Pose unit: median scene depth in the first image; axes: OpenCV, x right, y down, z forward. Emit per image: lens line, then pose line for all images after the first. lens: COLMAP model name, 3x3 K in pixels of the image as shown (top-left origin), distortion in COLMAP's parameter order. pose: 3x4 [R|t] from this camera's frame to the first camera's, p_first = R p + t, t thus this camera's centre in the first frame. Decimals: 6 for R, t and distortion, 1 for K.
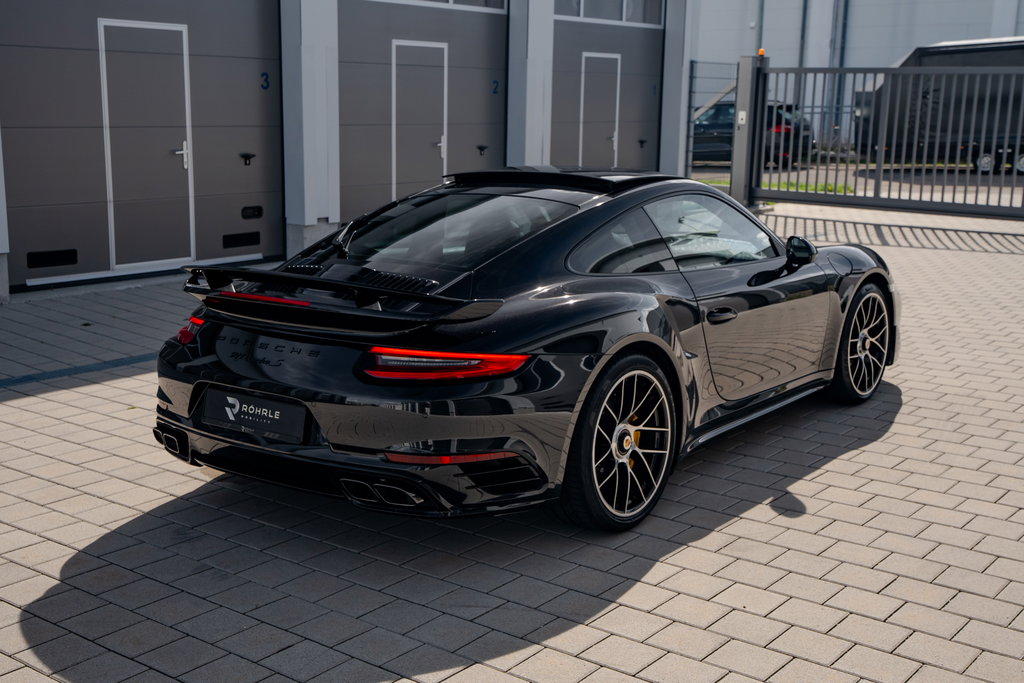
lens RADIAL K [[1190.7, 0, 458.5], [0, 1190.7, 333.1], [0, 0, 1]] dist [0.078667, 0.000000]
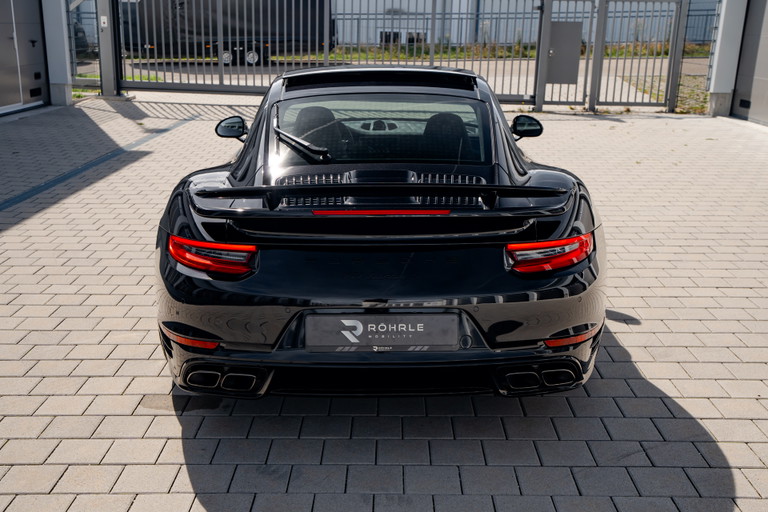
lens RADIAL K [[893.0, 0, 377.9], [0, 893.0, 251.2], [0, 0, 1]] dist [0.078667, 0.000000]
pose [[0.777628, -0.153635, 0.609664, -0.325906], [0.109901, 0.987971, 0.108789, -0.041503], [-0.619044, -0.017594, 0.785159, 0.226873]]
